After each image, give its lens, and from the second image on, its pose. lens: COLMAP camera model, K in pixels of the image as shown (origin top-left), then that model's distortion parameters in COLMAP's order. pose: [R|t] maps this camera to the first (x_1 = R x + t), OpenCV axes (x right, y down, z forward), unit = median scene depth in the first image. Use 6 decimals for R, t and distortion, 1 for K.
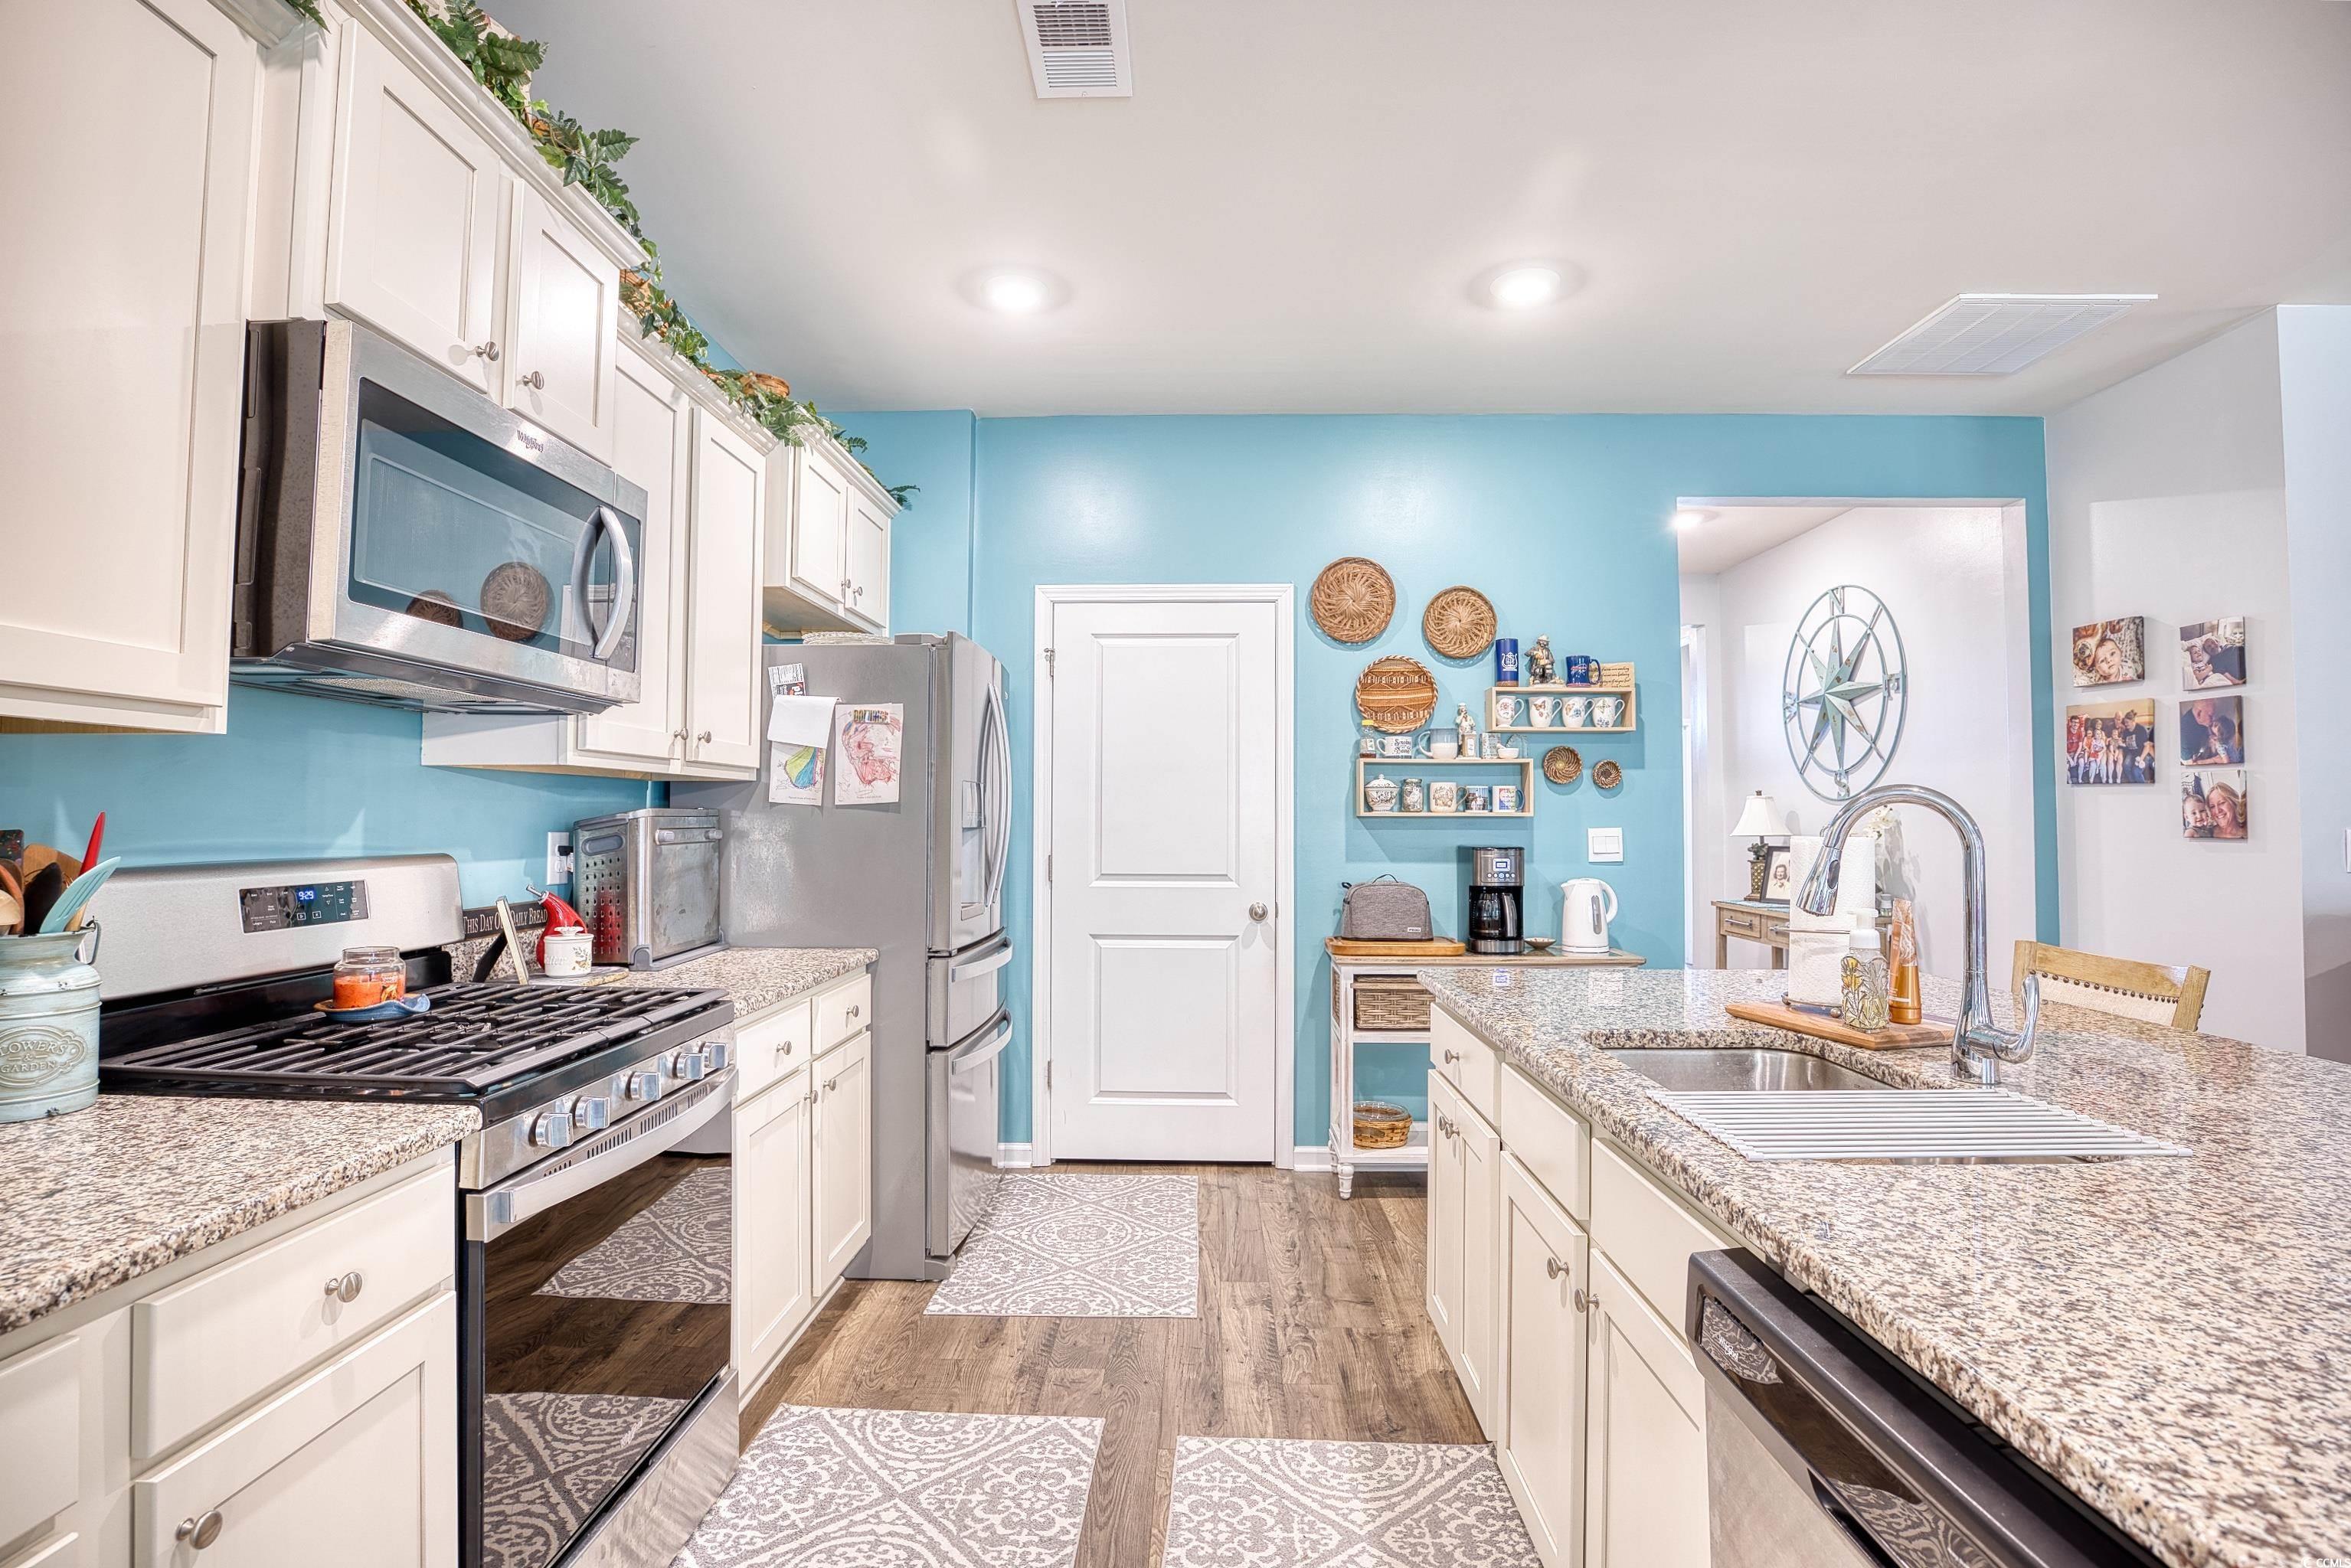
lens RADIAL K [[1121.0, 0, 1173.6], [0, 1121.0, 781.9], [0, 0, 1]] dist [-0.063224, 0.017532]
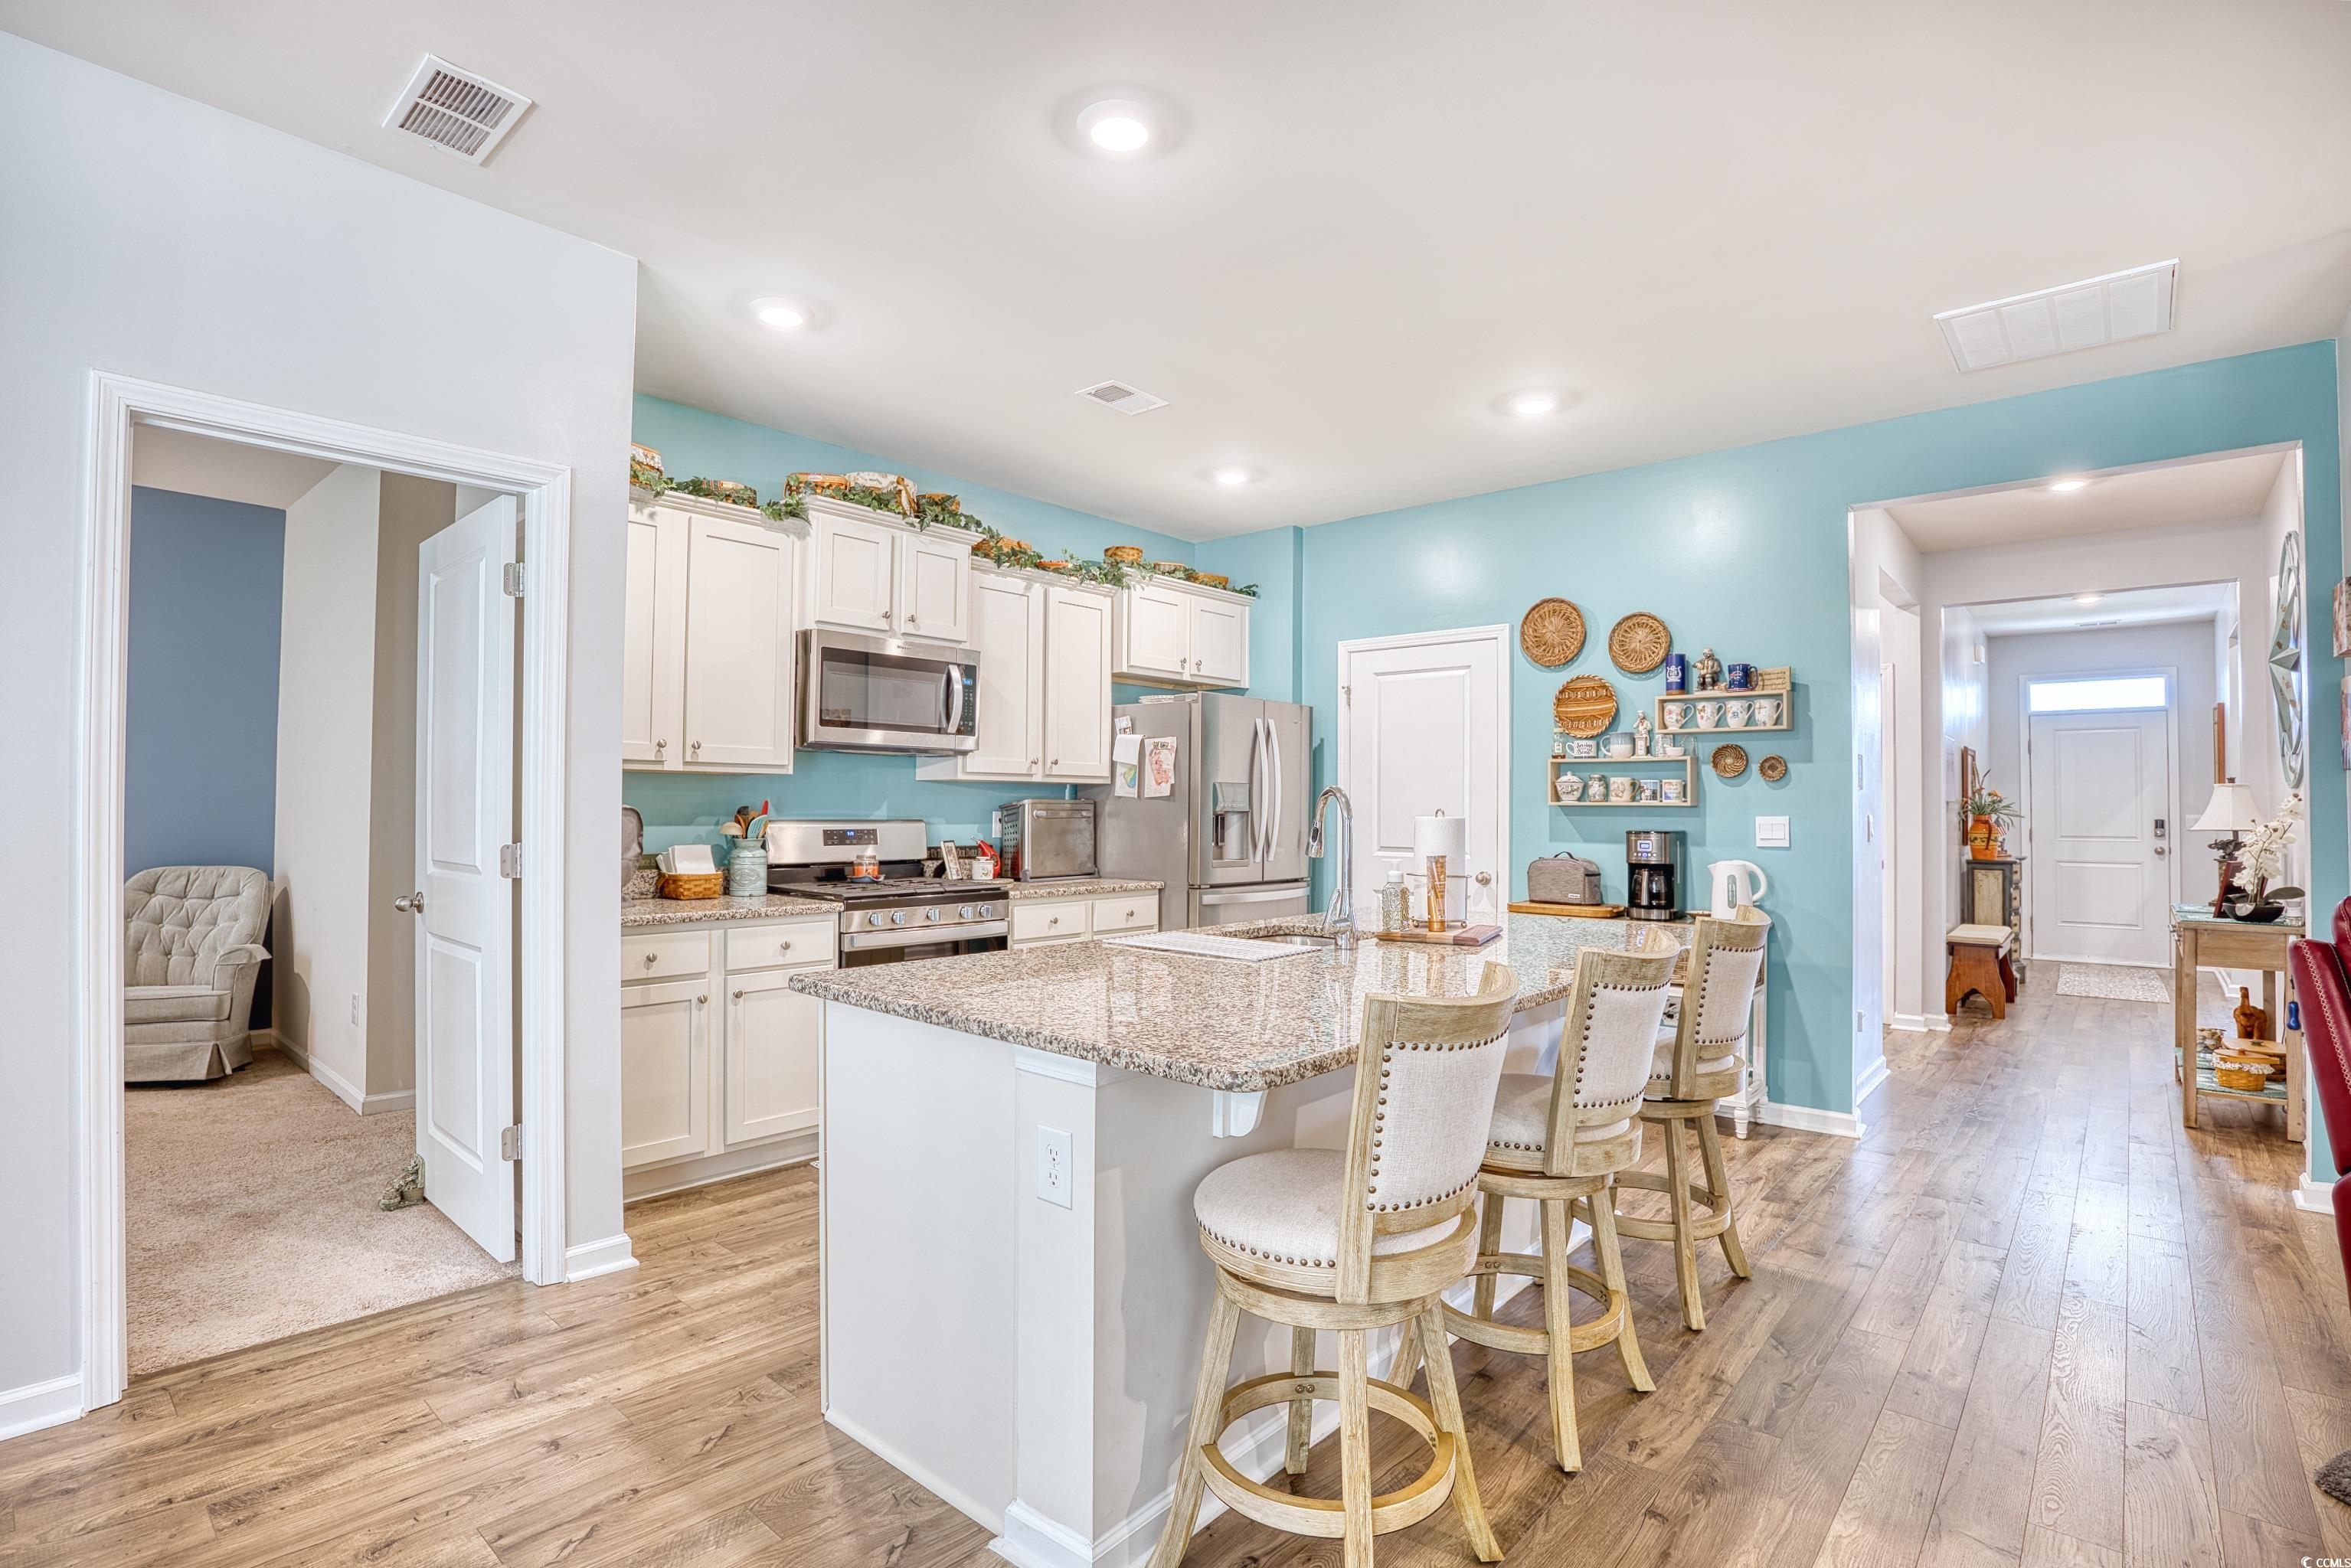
lens RADIAL K [[1121.0, 0, 1173.6], [0, 1121.0, 781.9], [0, 0, 1]] dist [-0.063224, 0.017532]
pose [[0.768506, -0.009719, -0.639769, 0.739215], [0.015078, 0.999882, 0.002923, -0.006274], [0.639665, -0.011893, 0.768562, -0.266525]]
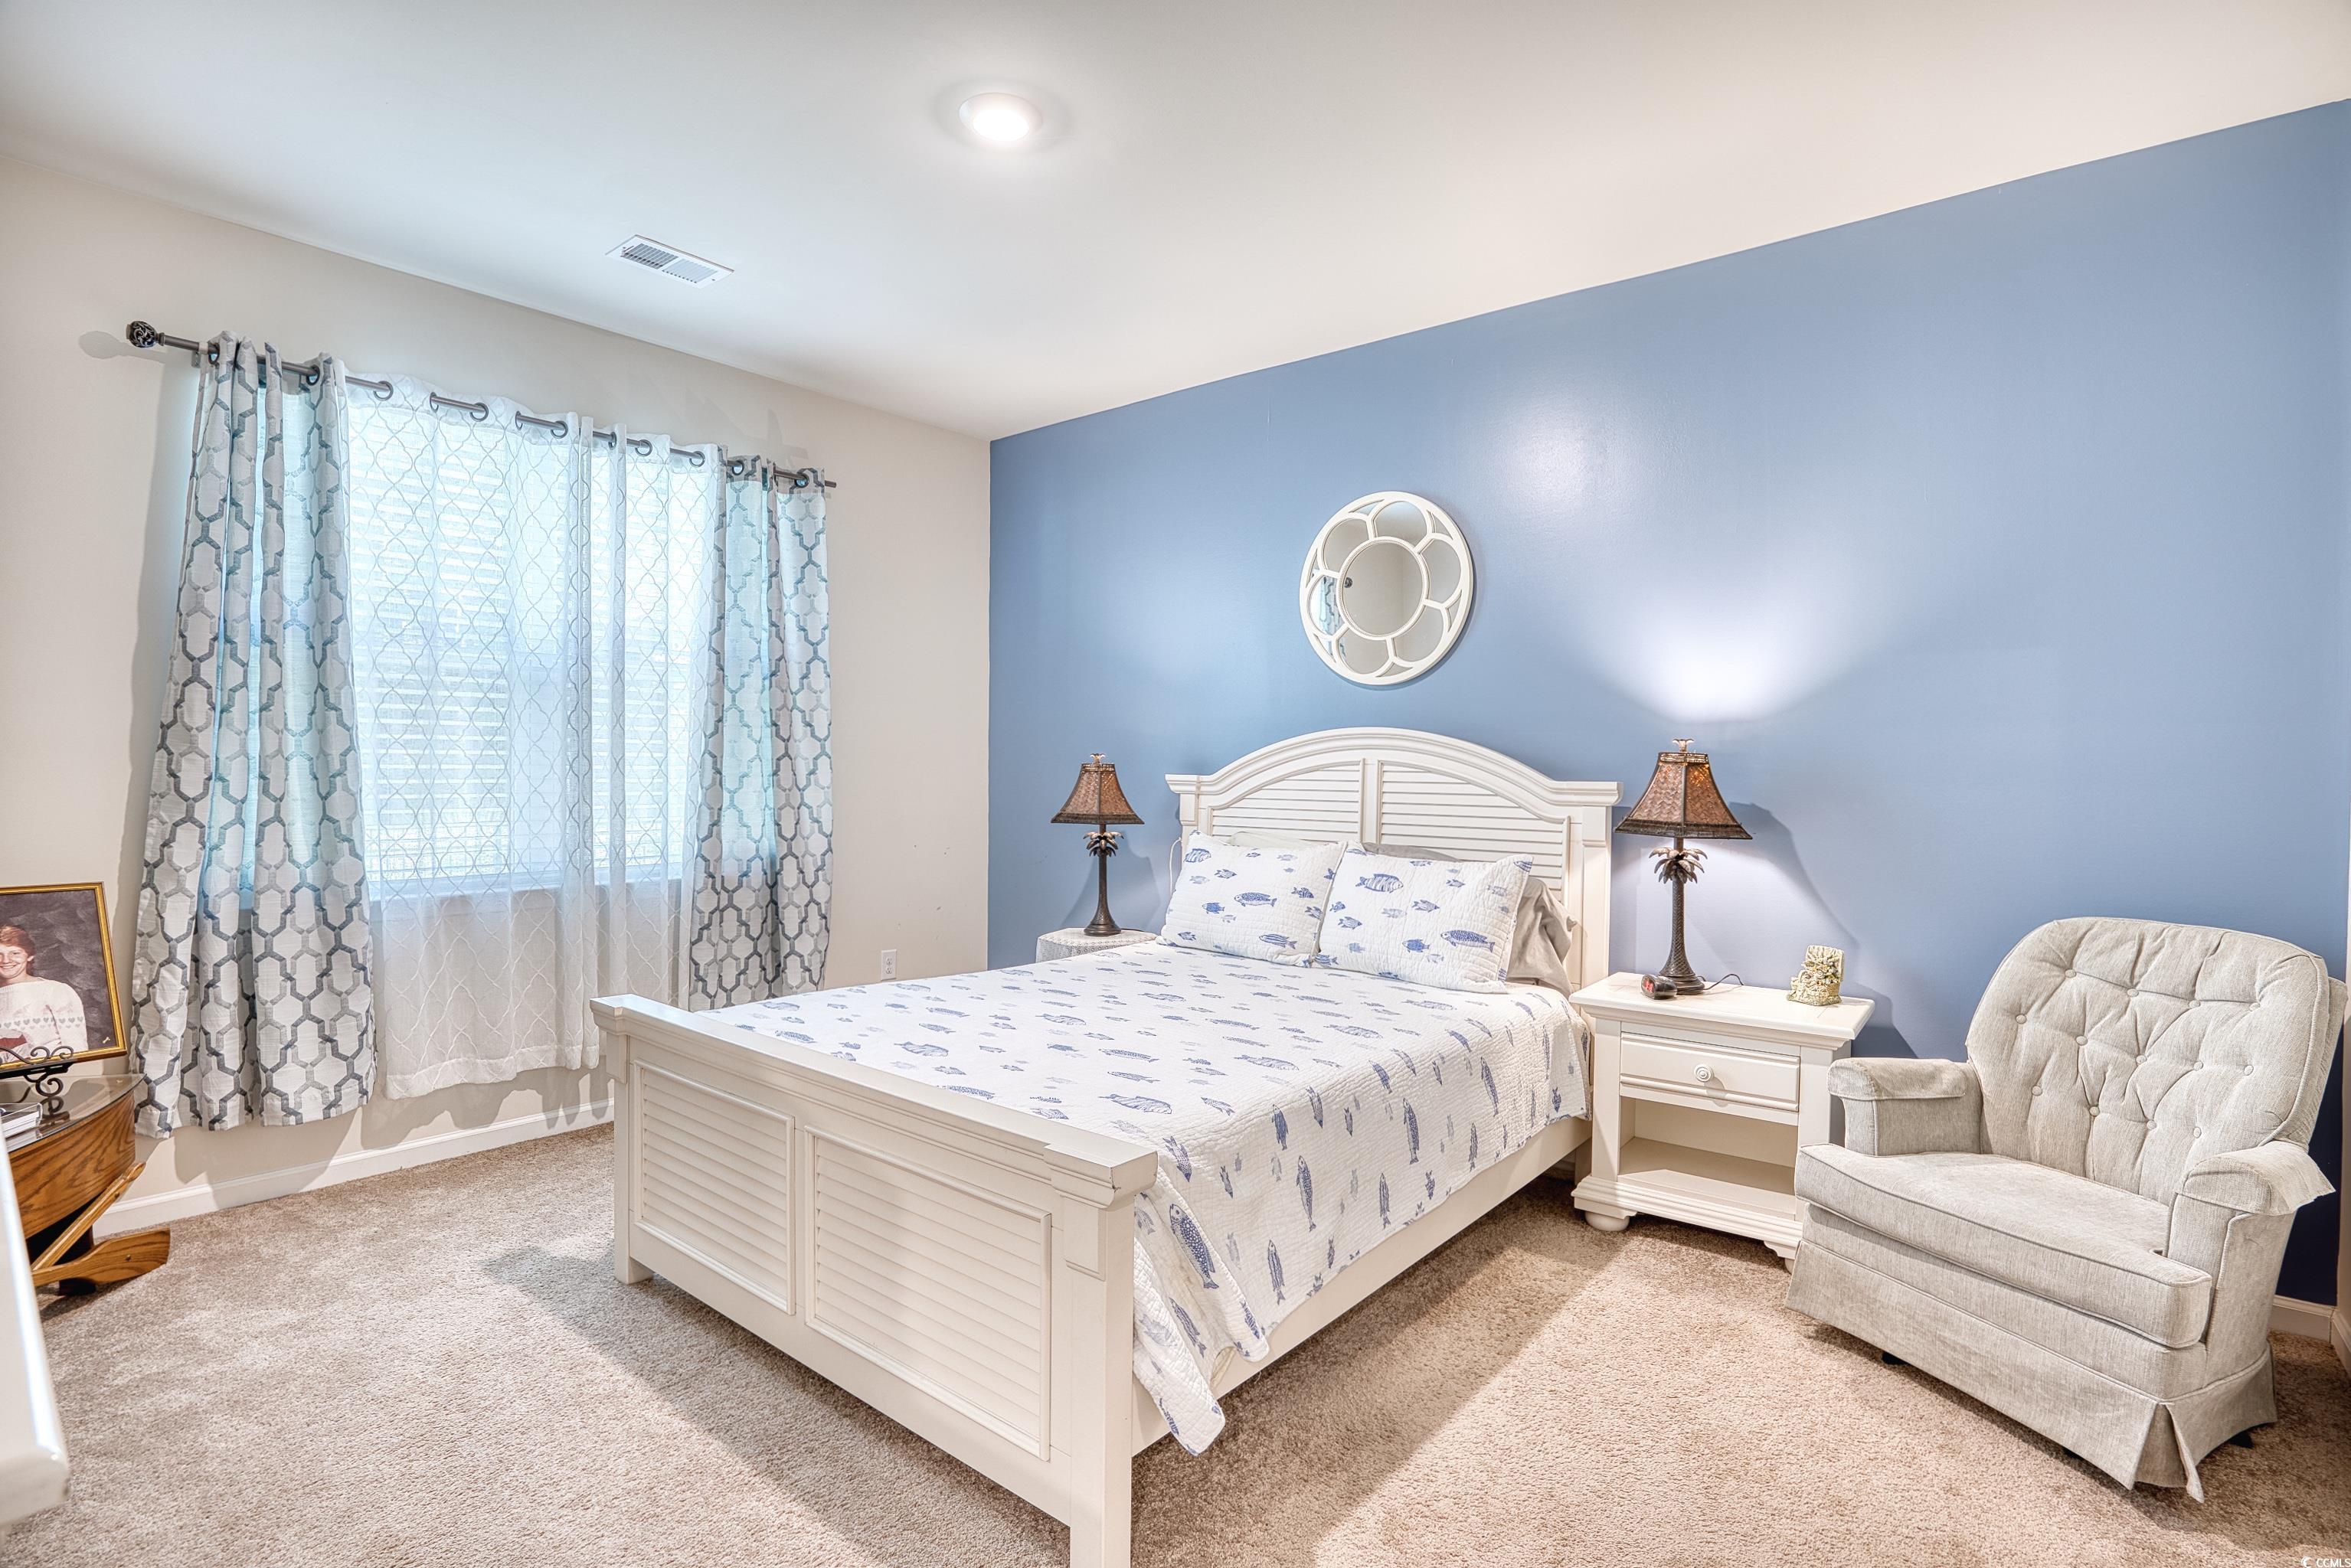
lens RADIAL K [[1121.0, 0, 1173.6], [0, 1121.0, 781.9], [0, 0, 1]] dist [-0.063224, 0.017532]
pose [[-0.610646, 0.006324, -0.791878, -0.336929], [0.020133, 0.999769, -0.007541, -0.003609], [0.791648, -0.020548, -0.610632, -0.062916]]
